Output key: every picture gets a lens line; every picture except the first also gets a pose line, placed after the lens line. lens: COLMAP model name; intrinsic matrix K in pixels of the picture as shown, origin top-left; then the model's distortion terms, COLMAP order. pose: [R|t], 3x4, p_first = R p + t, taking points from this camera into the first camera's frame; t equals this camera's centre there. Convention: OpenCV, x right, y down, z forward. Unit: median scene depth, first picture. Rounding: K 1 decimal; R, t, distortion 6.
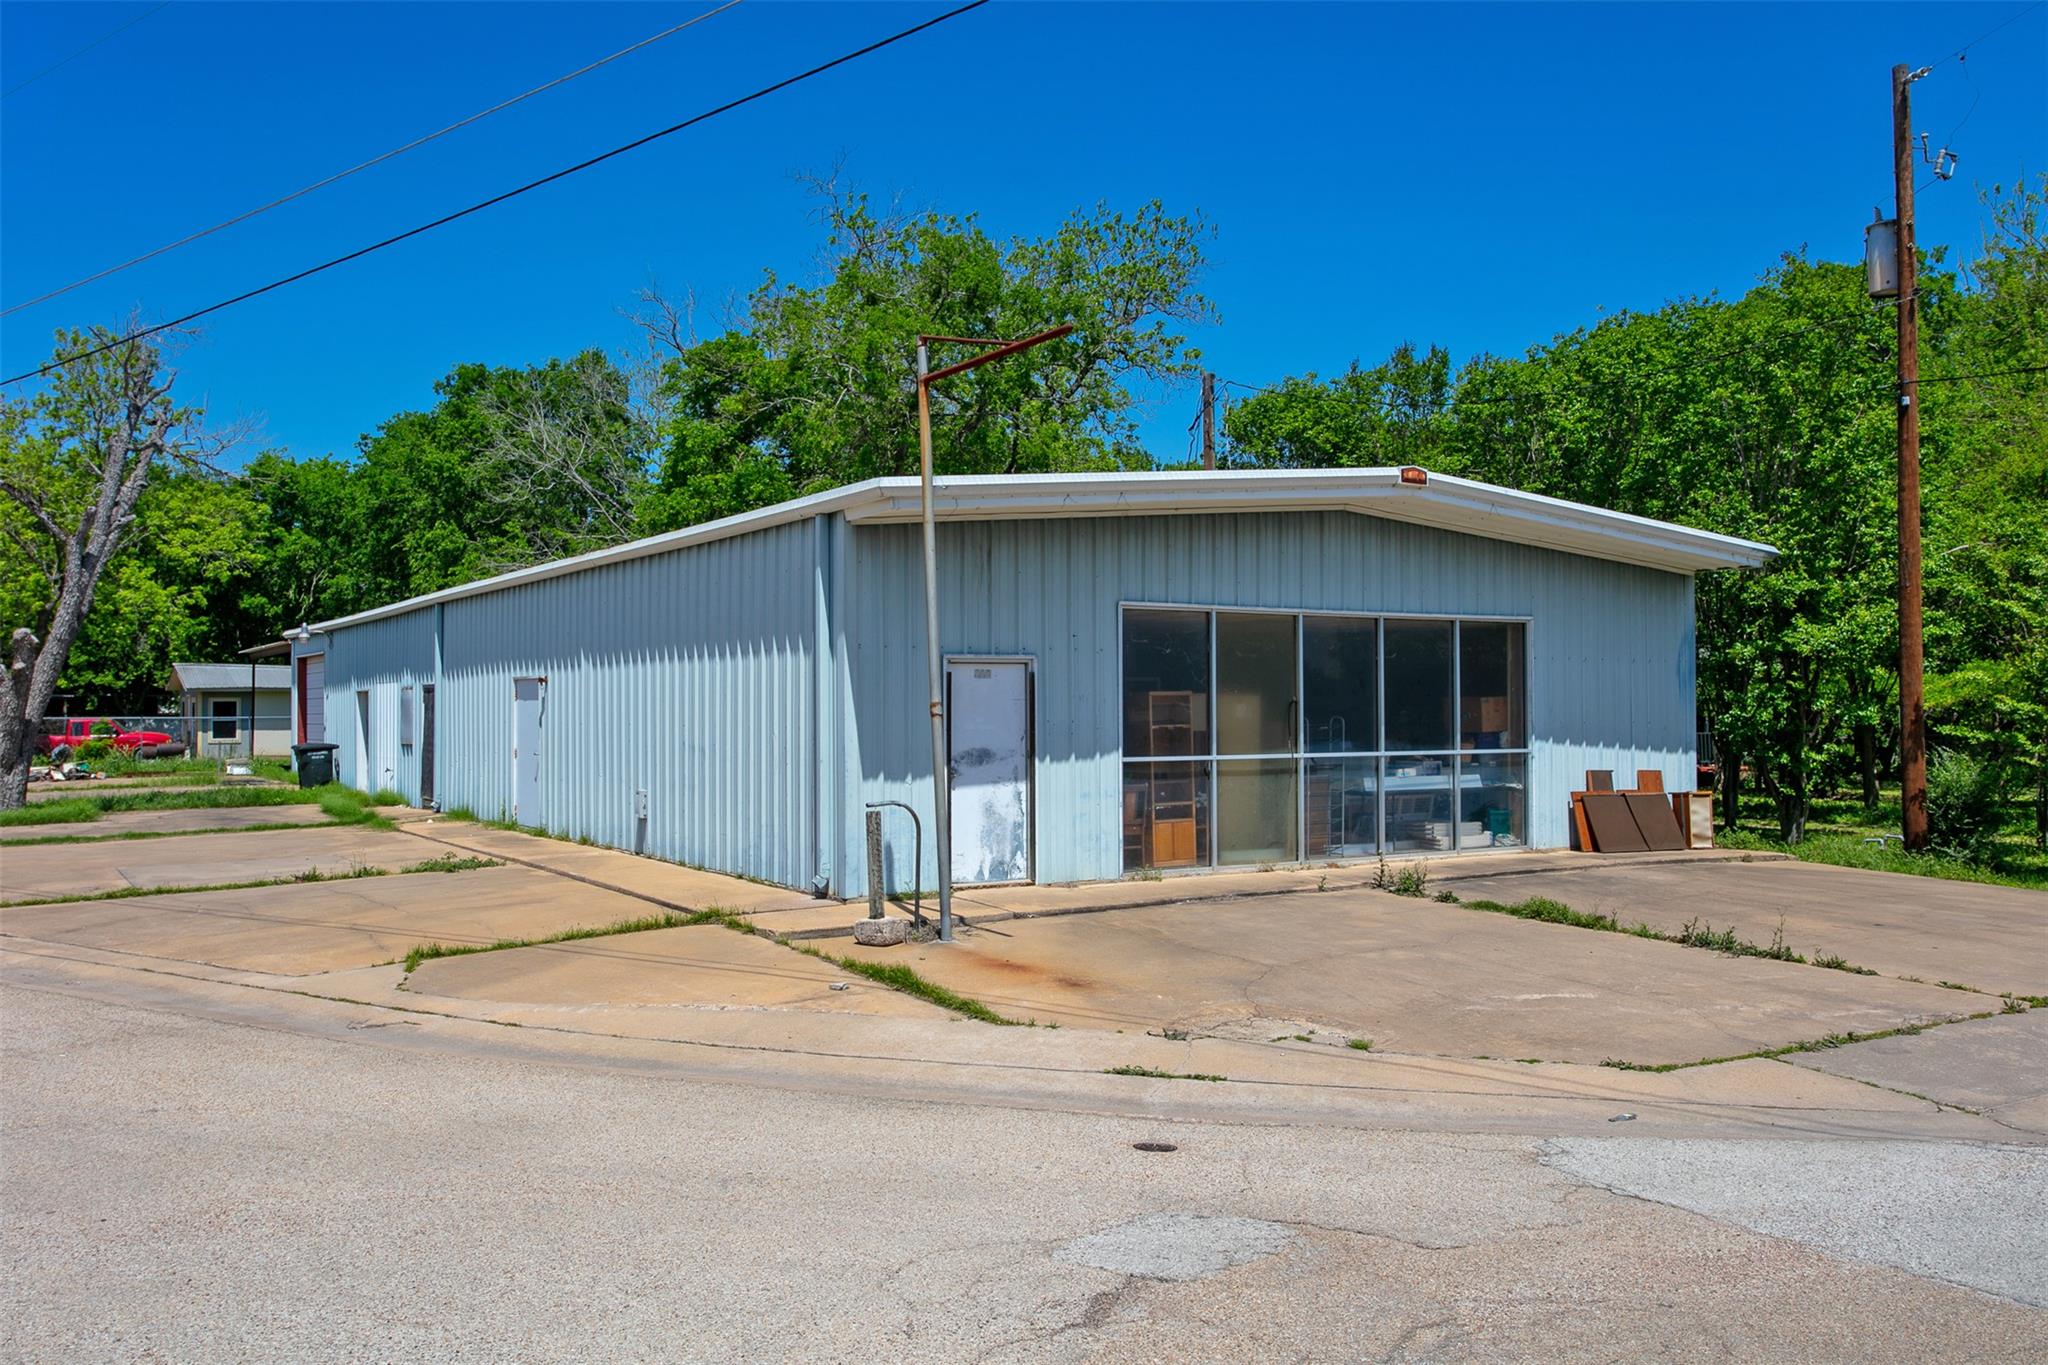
lens RADIAL K [[1659.9, 0, 1024.0], [0, 1659.9, 682.5], [0, 0, 1]] dist [-0.001264, -0.000513]
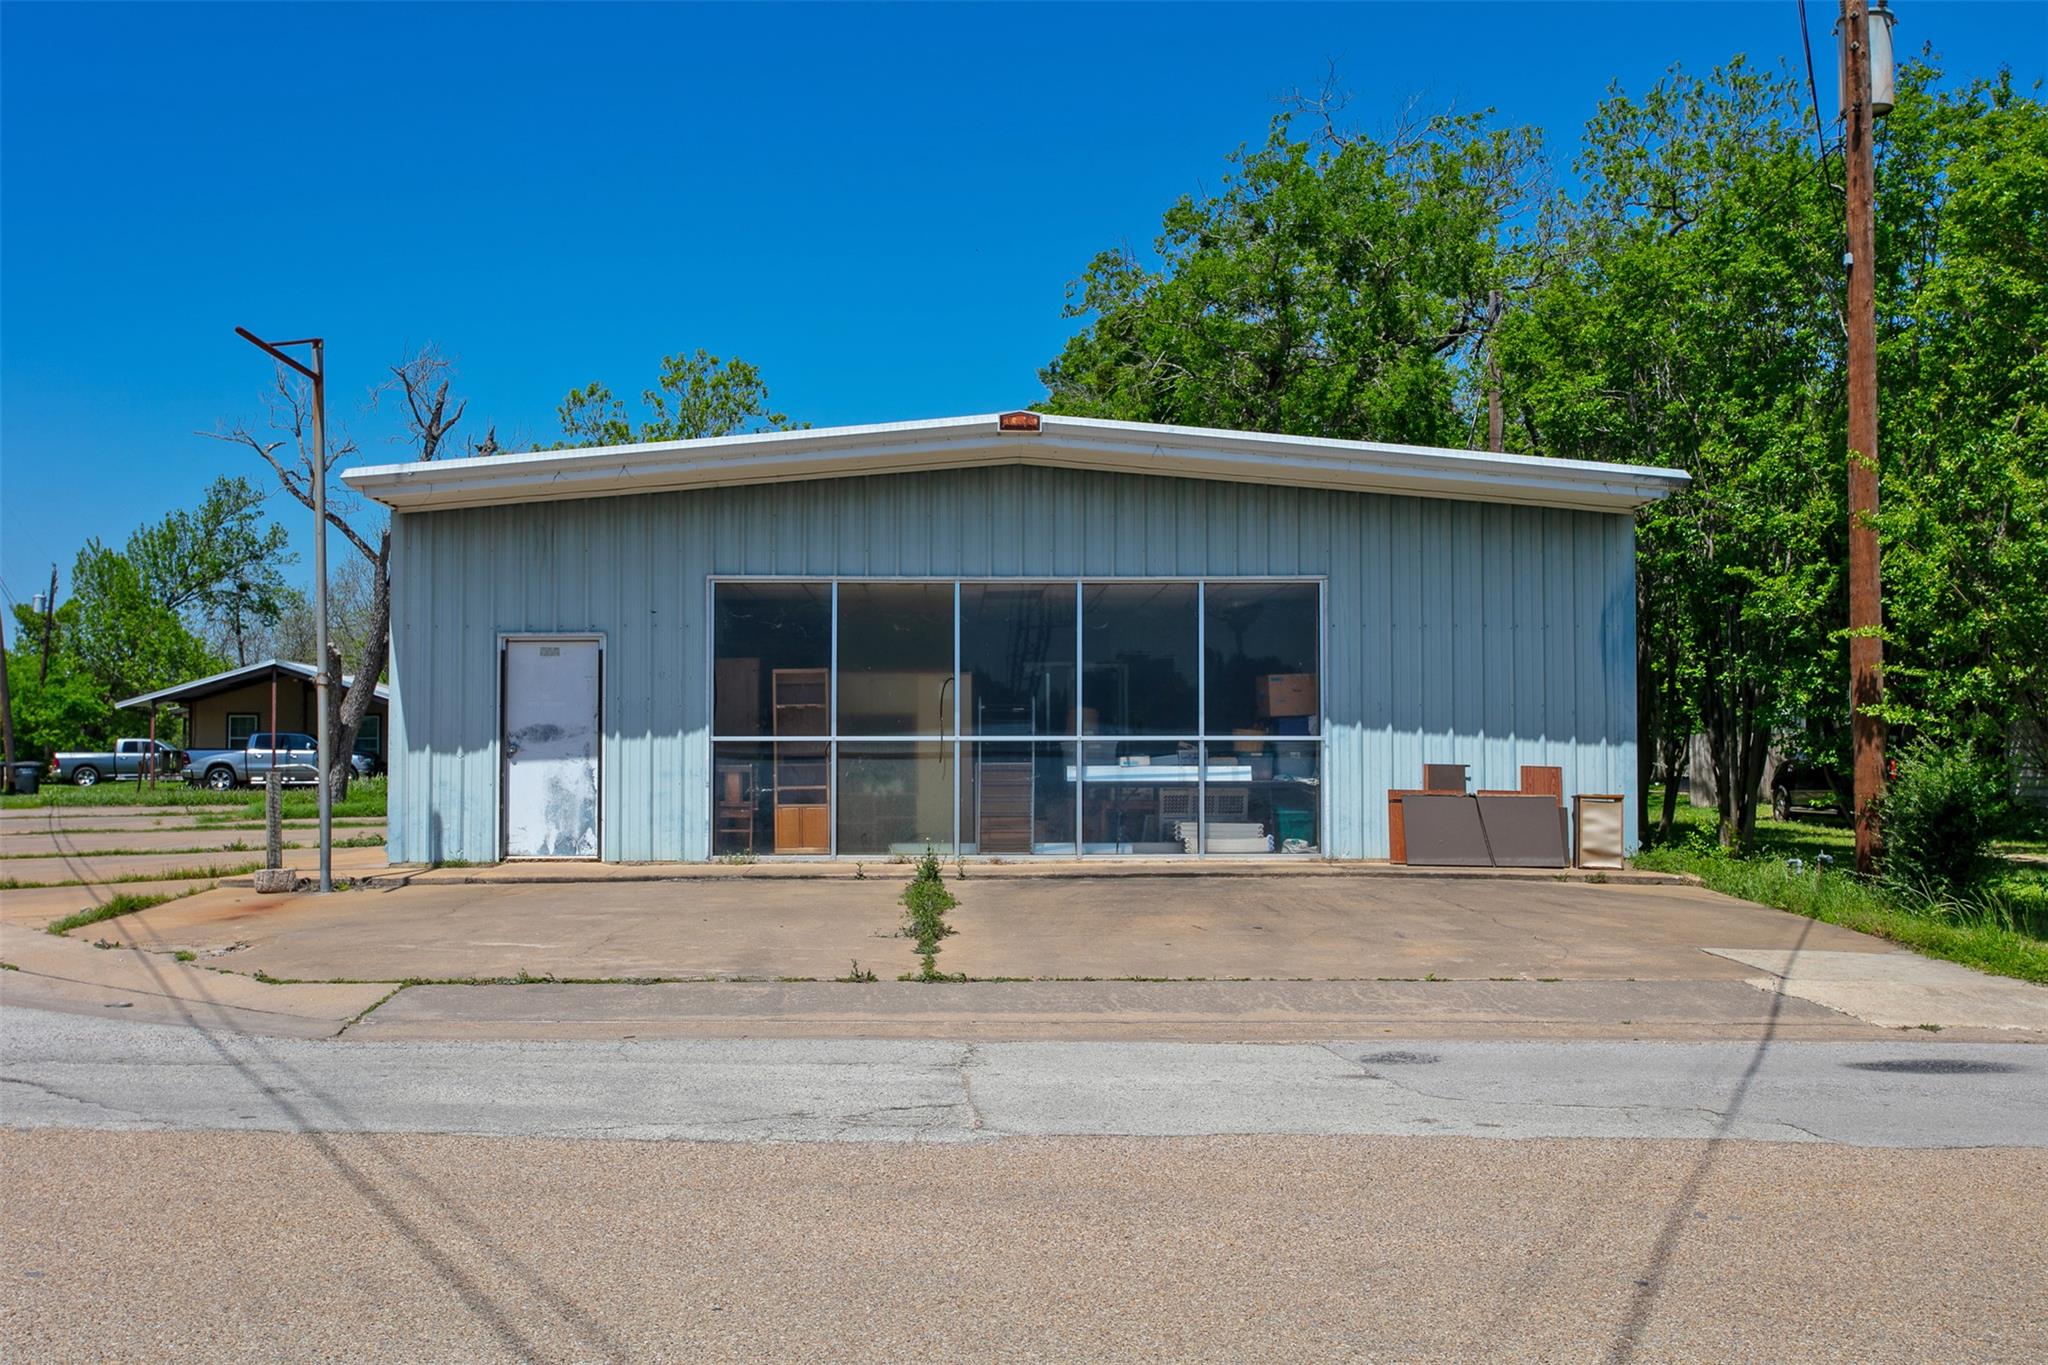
lens RADIAL K [[2070.9, 0, 1024.0], [0, 2070.9, 682.5], [0, 0, 1]] dist [-0.005939, -0.004951]
pose [[0.867310, -0.014038, -0.497571, 0.740111], [0.006984, 0.999847, -0.016034, 0.031048], [0.497720, 0.010432, 0.867275, 0.037671]]
